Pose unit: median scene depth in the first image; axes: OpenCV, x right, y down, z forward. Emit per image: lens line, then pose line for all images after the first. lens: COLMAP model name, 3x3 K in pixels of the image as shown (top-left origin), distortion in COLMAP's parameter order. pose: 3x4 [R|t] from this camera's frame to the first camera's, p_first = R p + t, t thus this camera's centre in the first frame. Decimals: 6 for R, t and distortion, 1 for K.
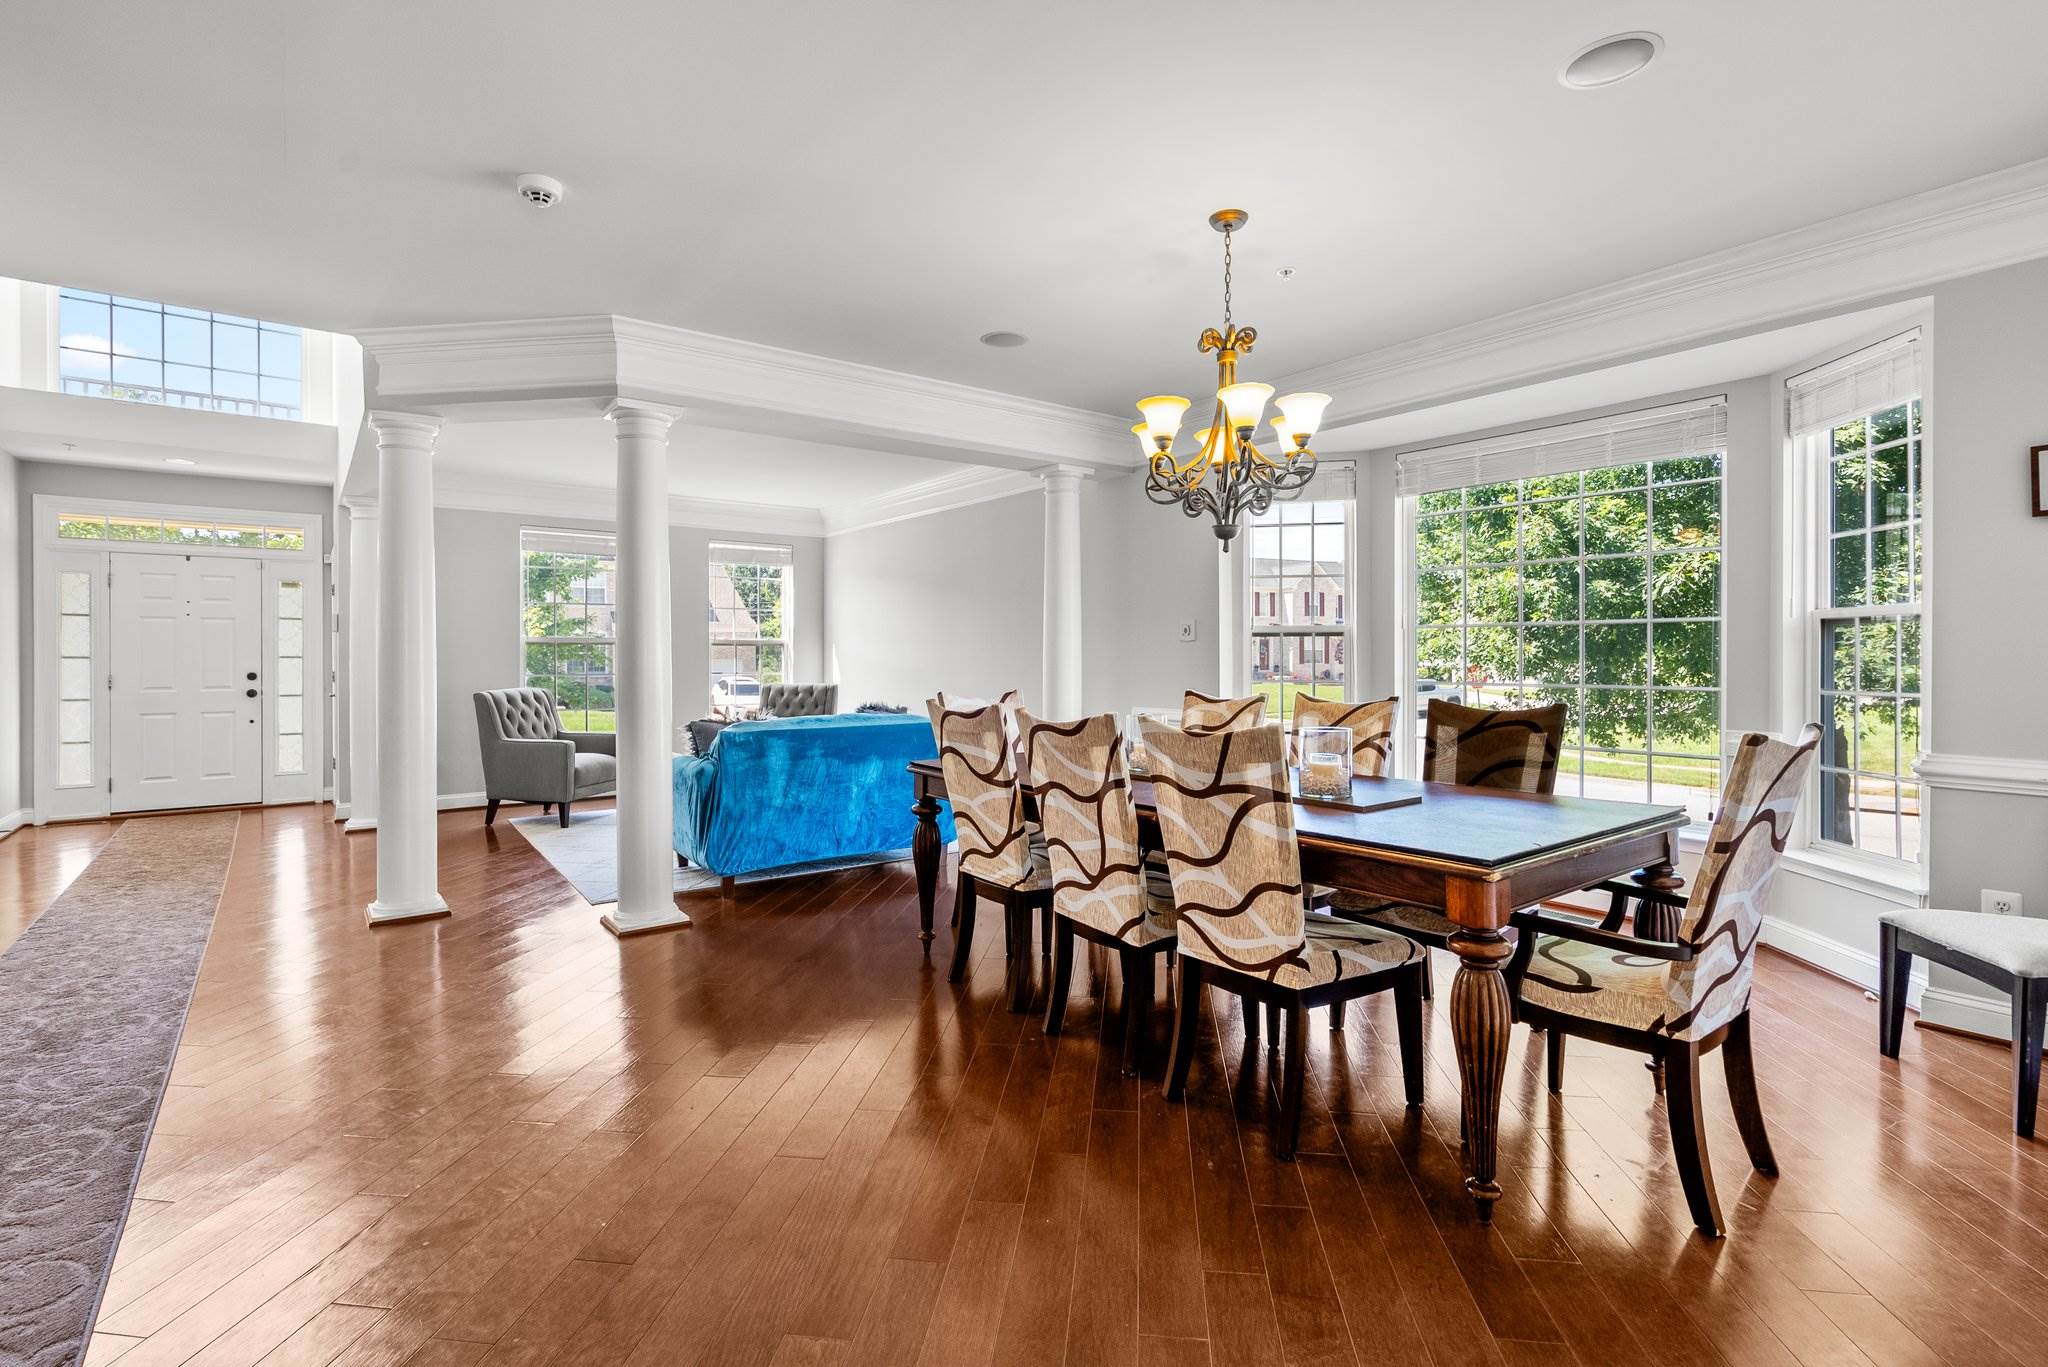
lens RADIAL K [[951.6, 0, 1023.2], [0, 951.6, 658.3], [0, 0, 1]] dist [0.002201, 0.000052]
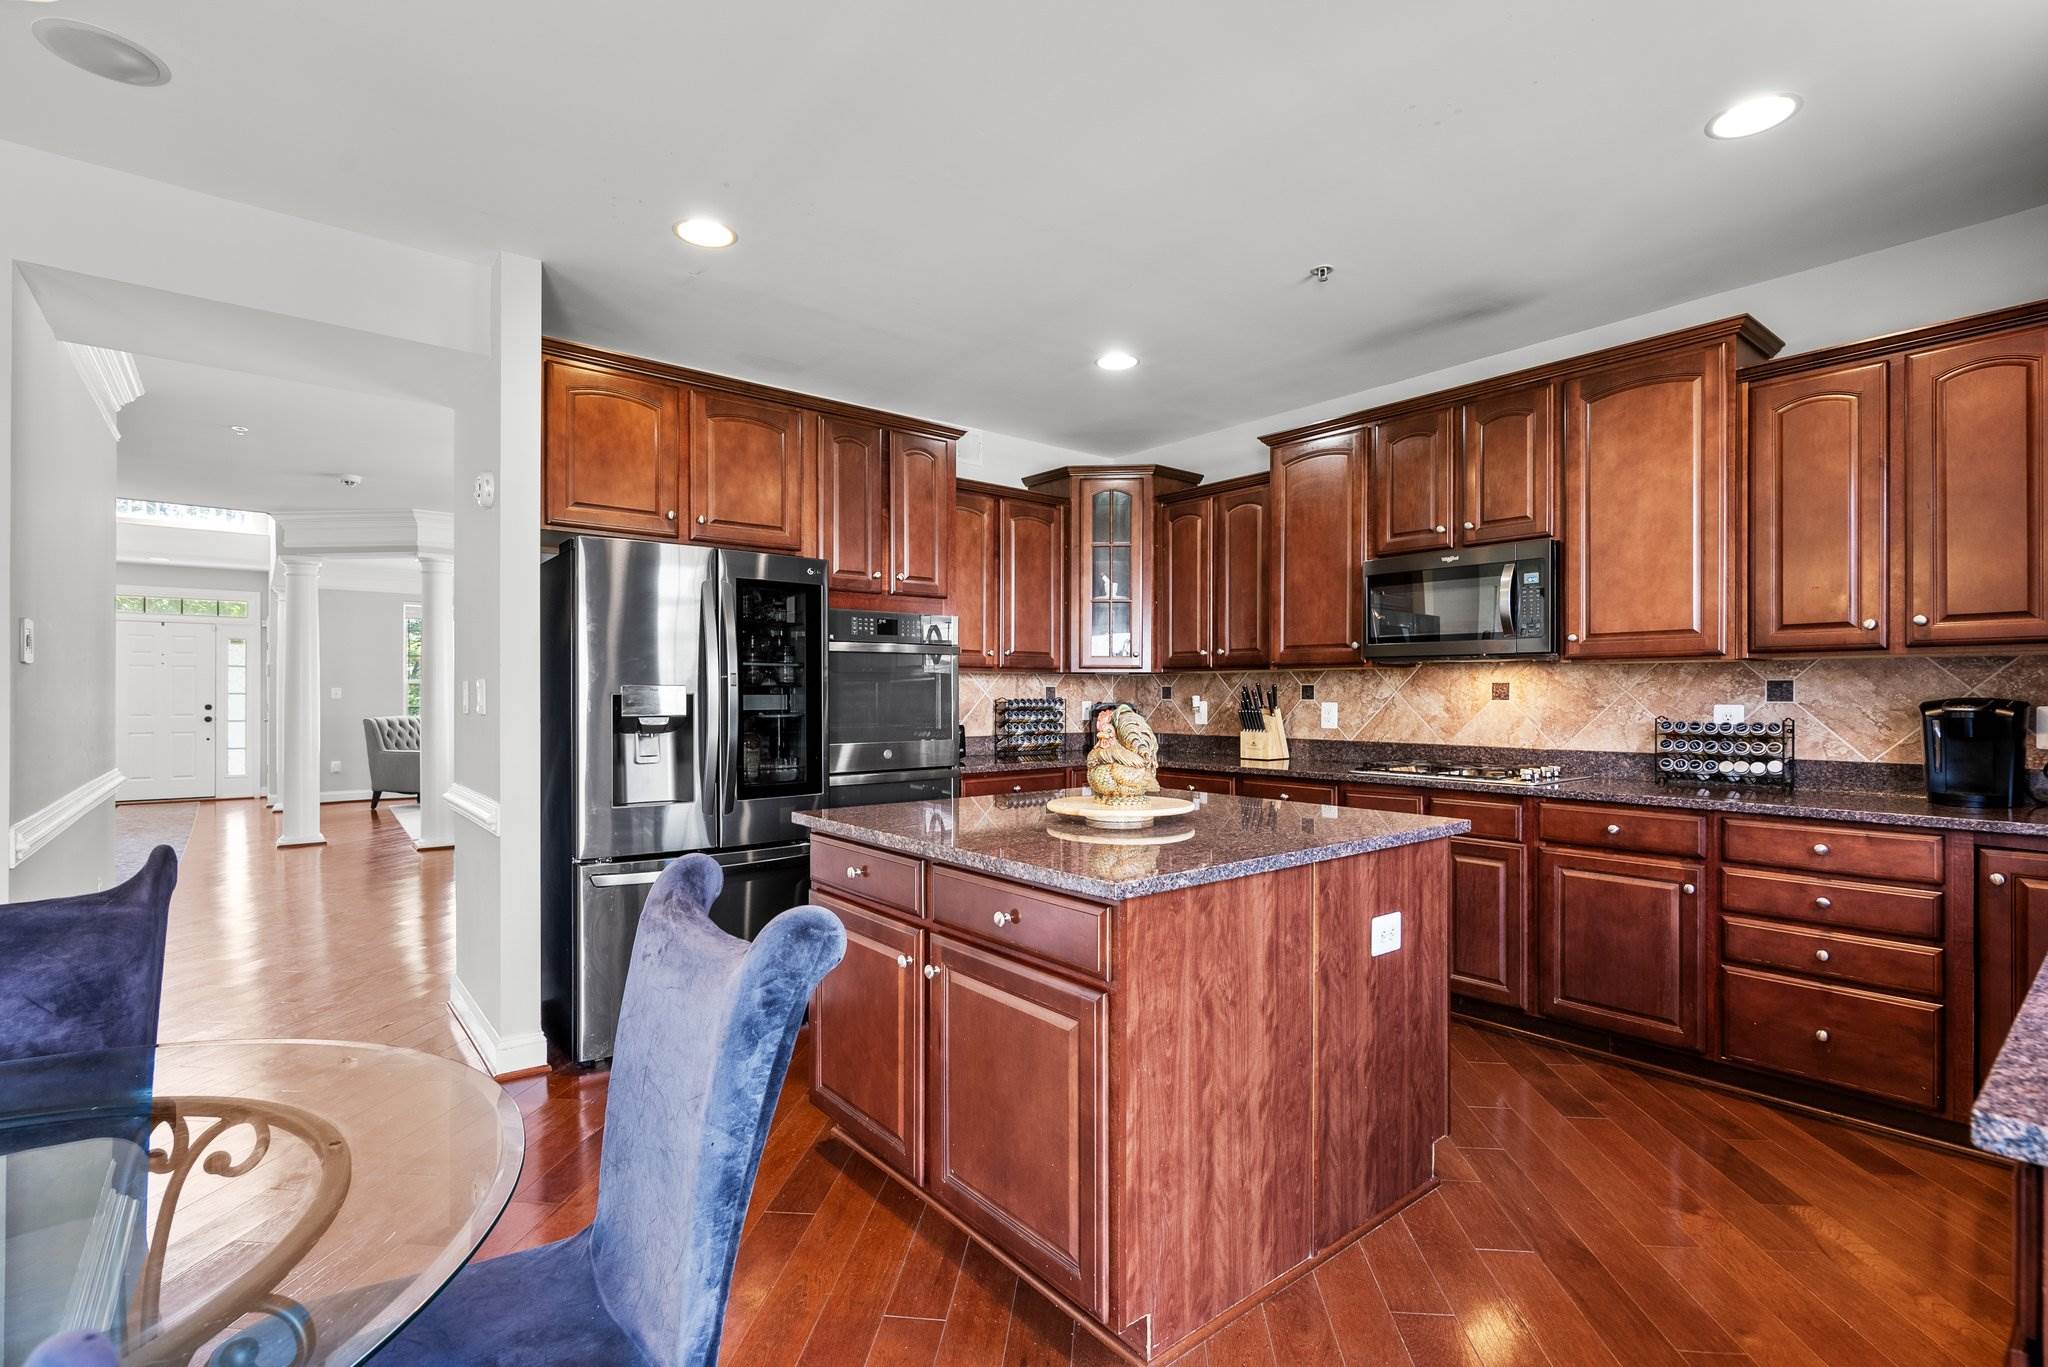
lens RADIAL K [[941.4, 0, 1029.3], [0, 941.4, 696.1], [0, 0, 1]] dist [-0.003924, 0.000186]
pose [[0.999176, 0.004345, 0.040347, 0.645030], [-0.004414, 0.999989, 0.001607, -0.009565], [-0.040340, -0.001783, 0.999184, -0.808493]]
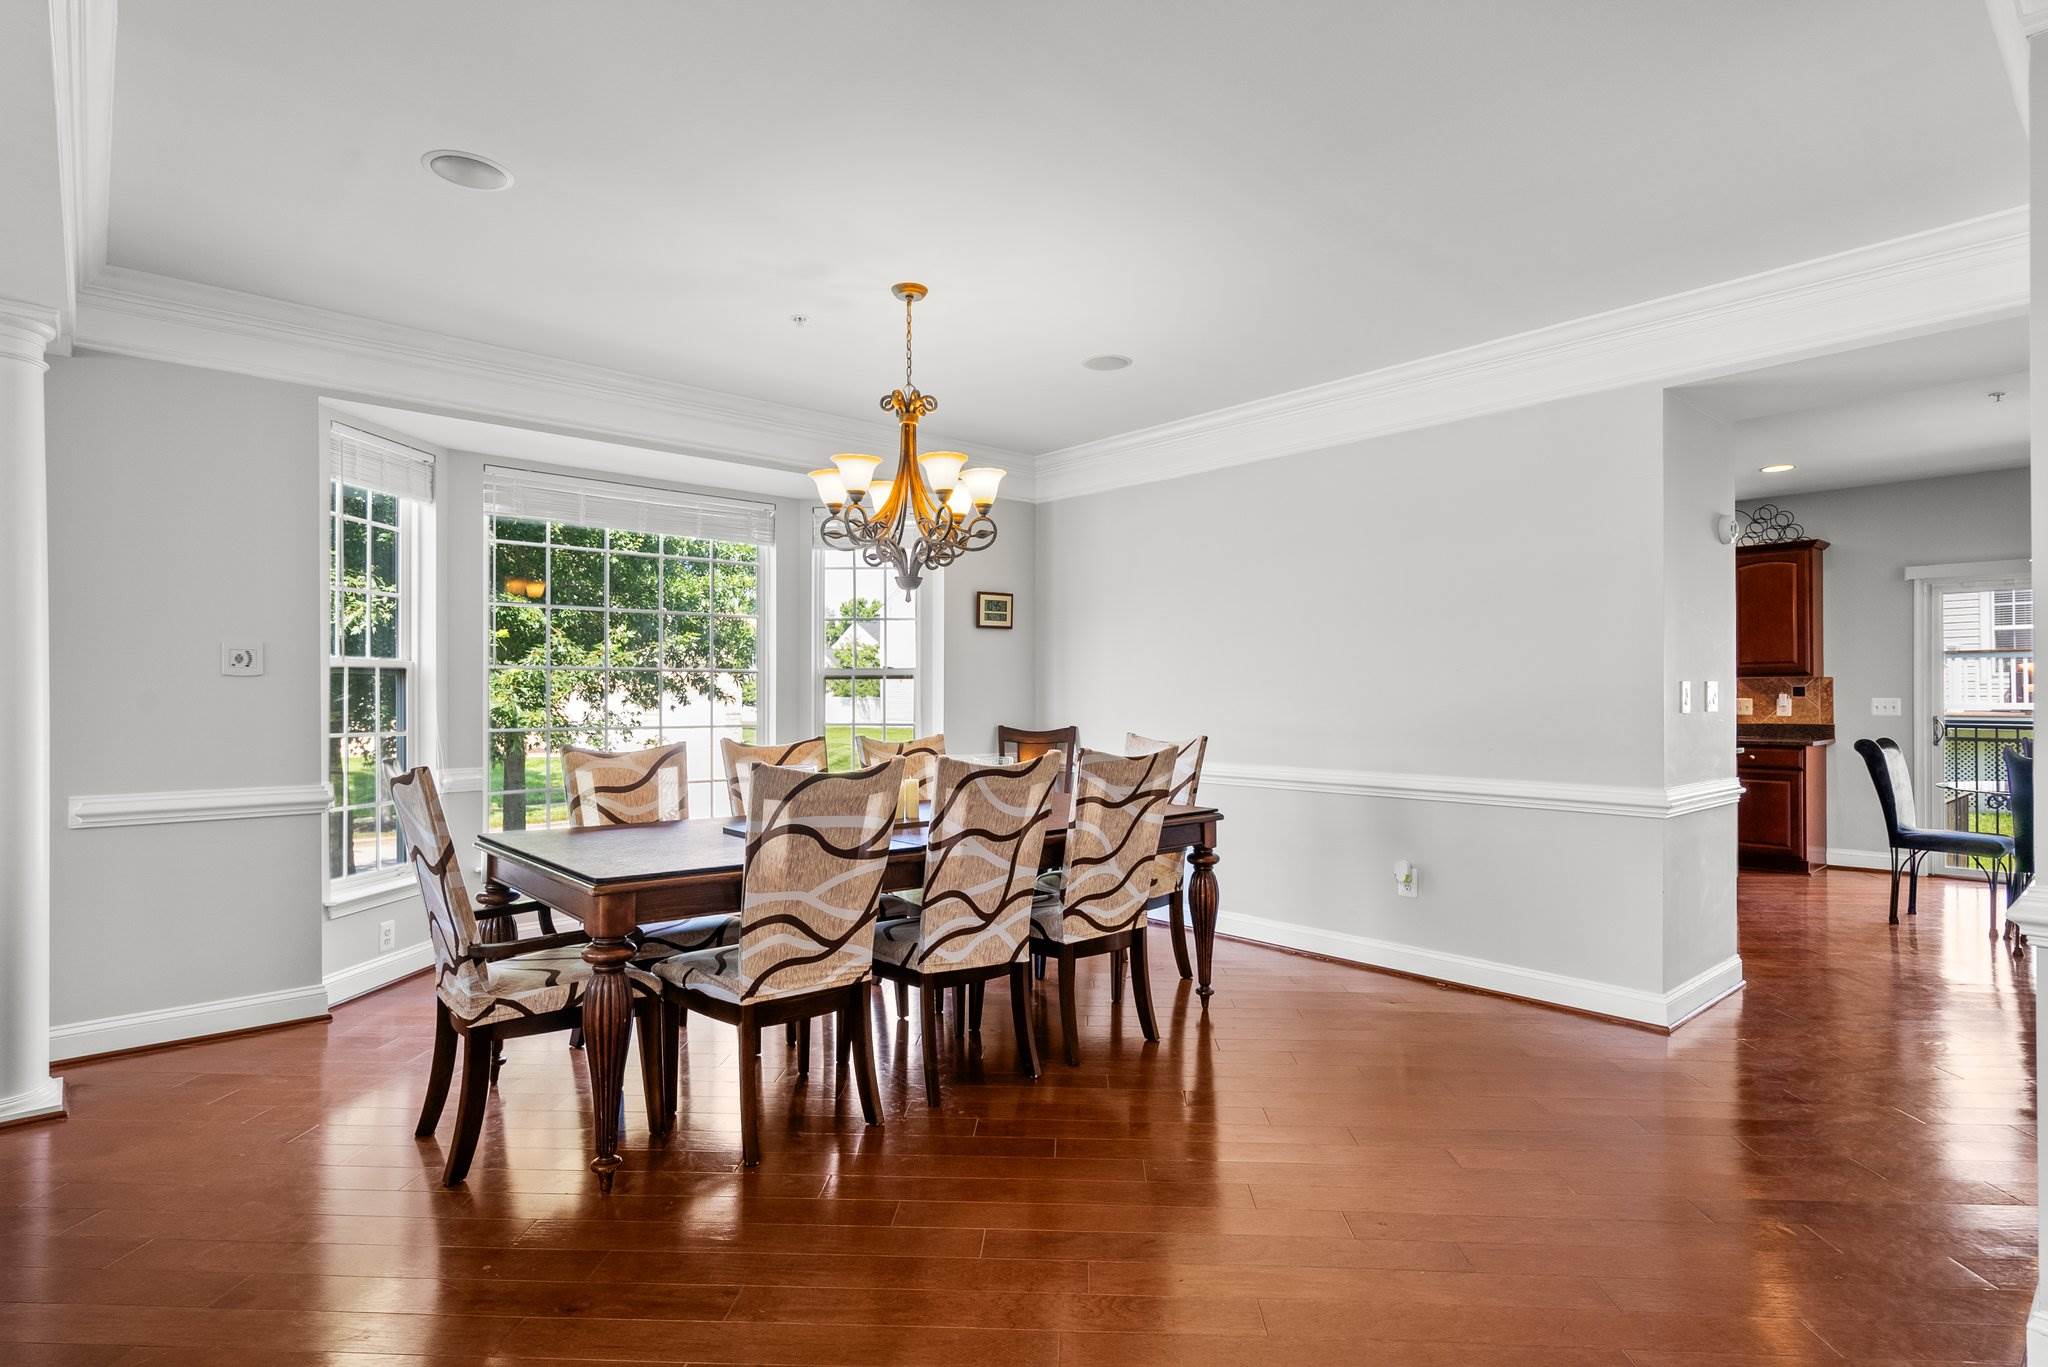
lens RADIAL K [[1043.9, 0, 1010.4], [0, 1043.9, 692.0], [0, 0, 1]] dist [0.000220, -0.000098]
pose [[-0.065203, 0.006552, 0.997851, -0.888407], [-0.000910, 0.999978, -0.006625, -0.001830], [-0.997872, -0.001340, -0.065195, 0.890939]]
